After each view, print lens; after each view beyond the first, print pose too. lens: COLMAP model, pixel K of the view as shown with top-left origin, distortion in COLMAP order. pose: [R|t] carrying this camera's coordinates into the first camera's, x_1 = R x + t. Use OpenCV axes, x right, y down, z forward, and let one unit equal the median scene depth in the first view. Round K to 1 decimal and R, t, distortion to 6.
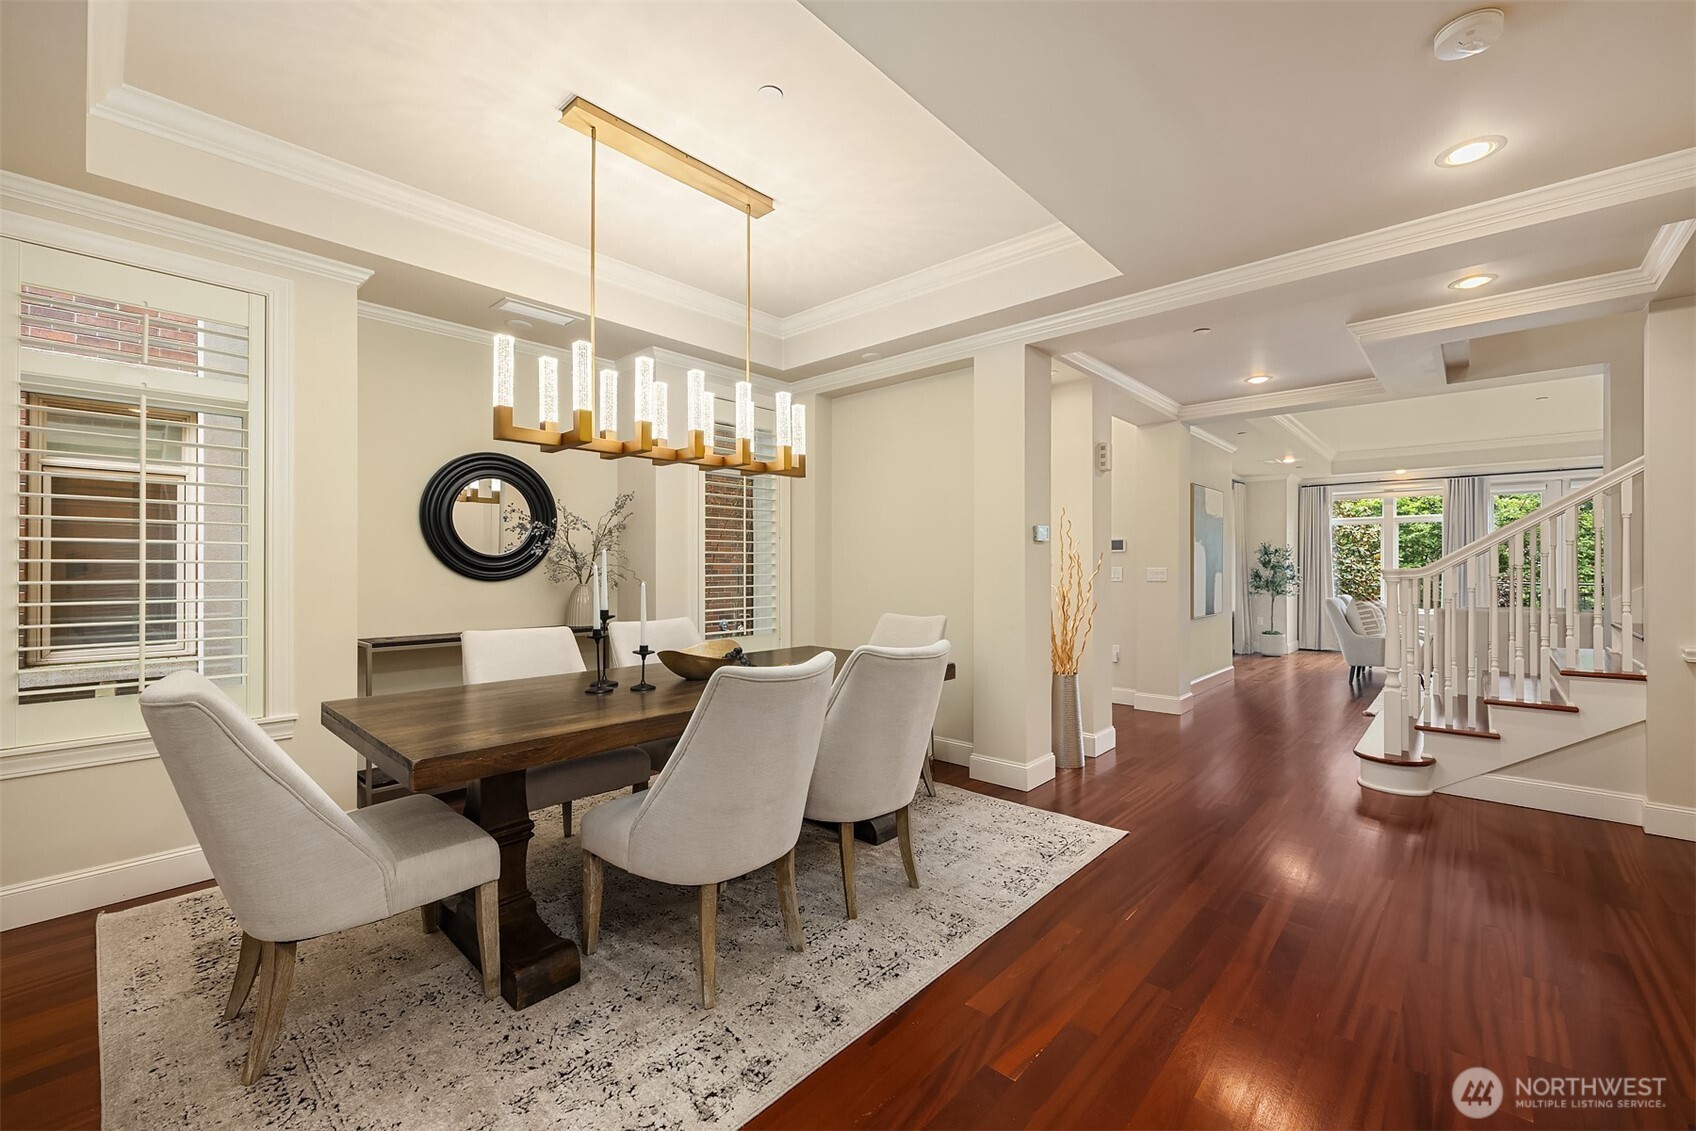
lens RADIAL K [[687.5, 0, 846.7], [0, 687.5, 560.9], [0, 0, 1]] dist [0.007890, -0.000097]
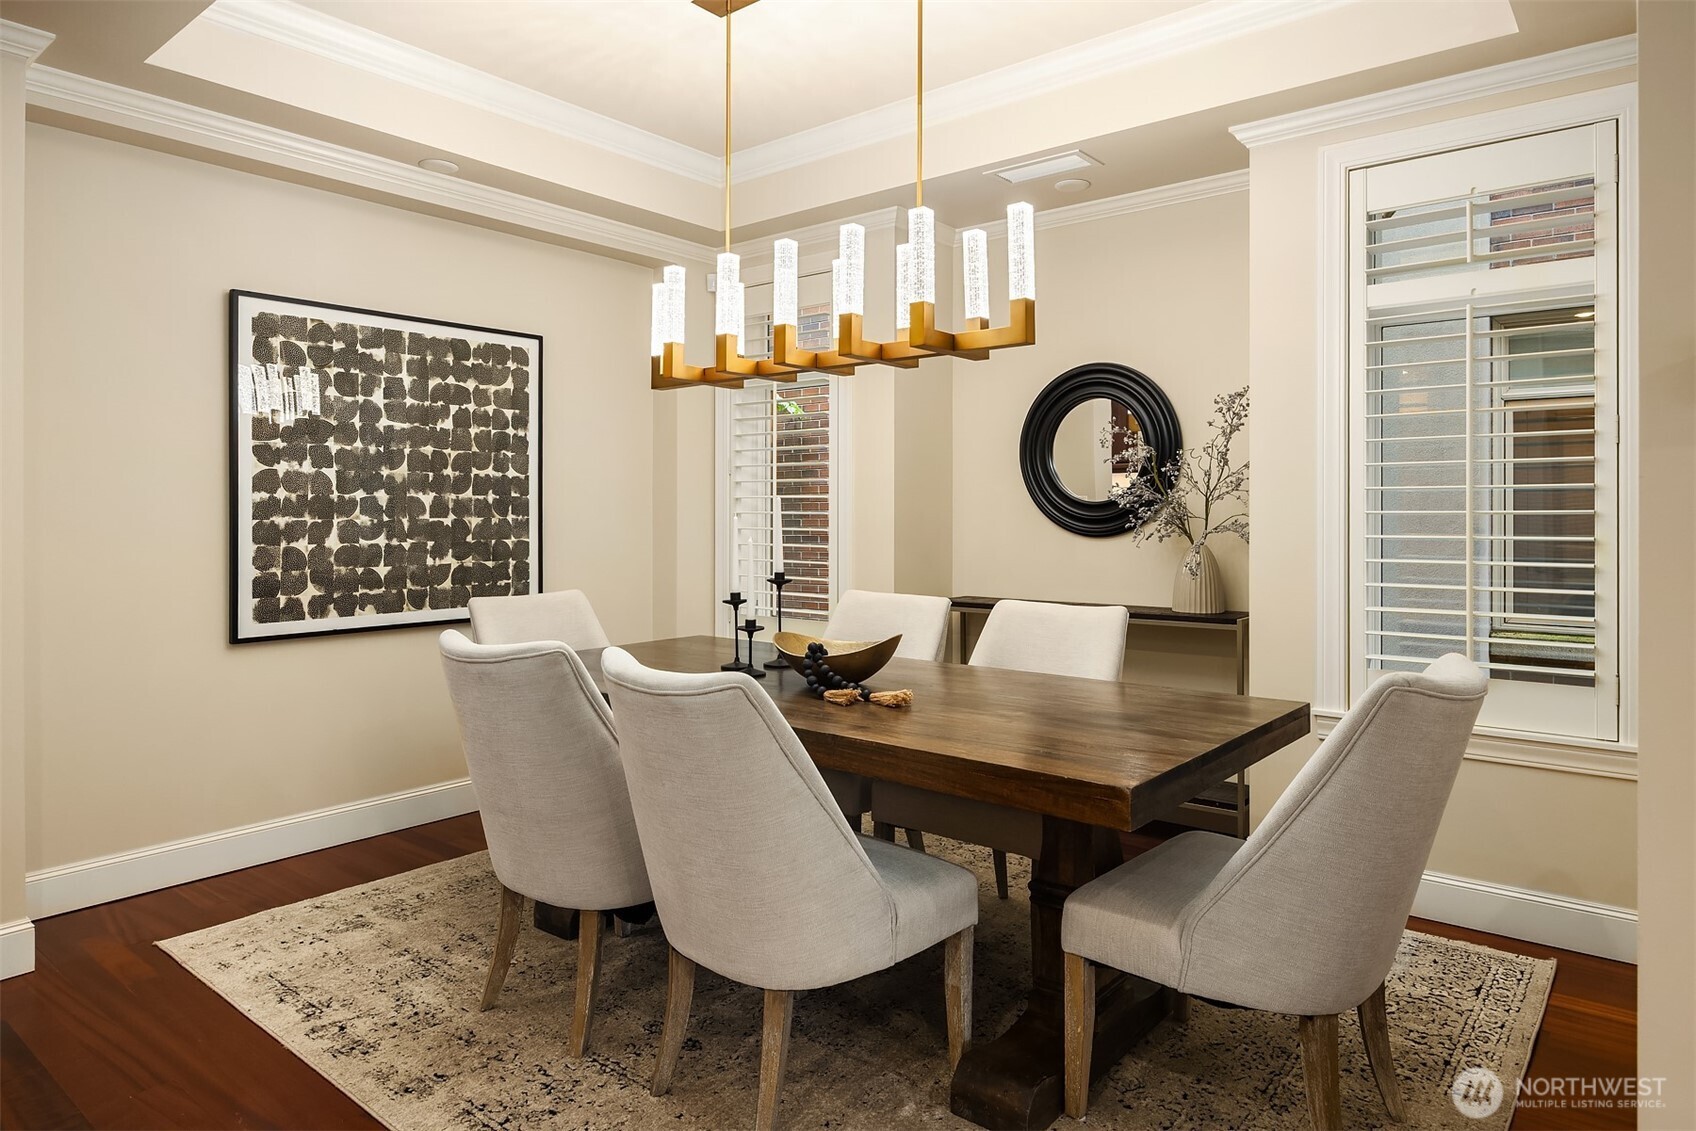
lens RADIAL K [[1036.5, 0, 842.1], [0, 1036.5, 511.8], [0, 0, 1]] dist [0.040810, 0.000022]
pose [[0.037241, -0.004503, -0.999296, 0.881193], [0.004369, 0.999981, -0.004344, 0.007494], [0.999297, -0.004204, 0.037260, 1.056174]]
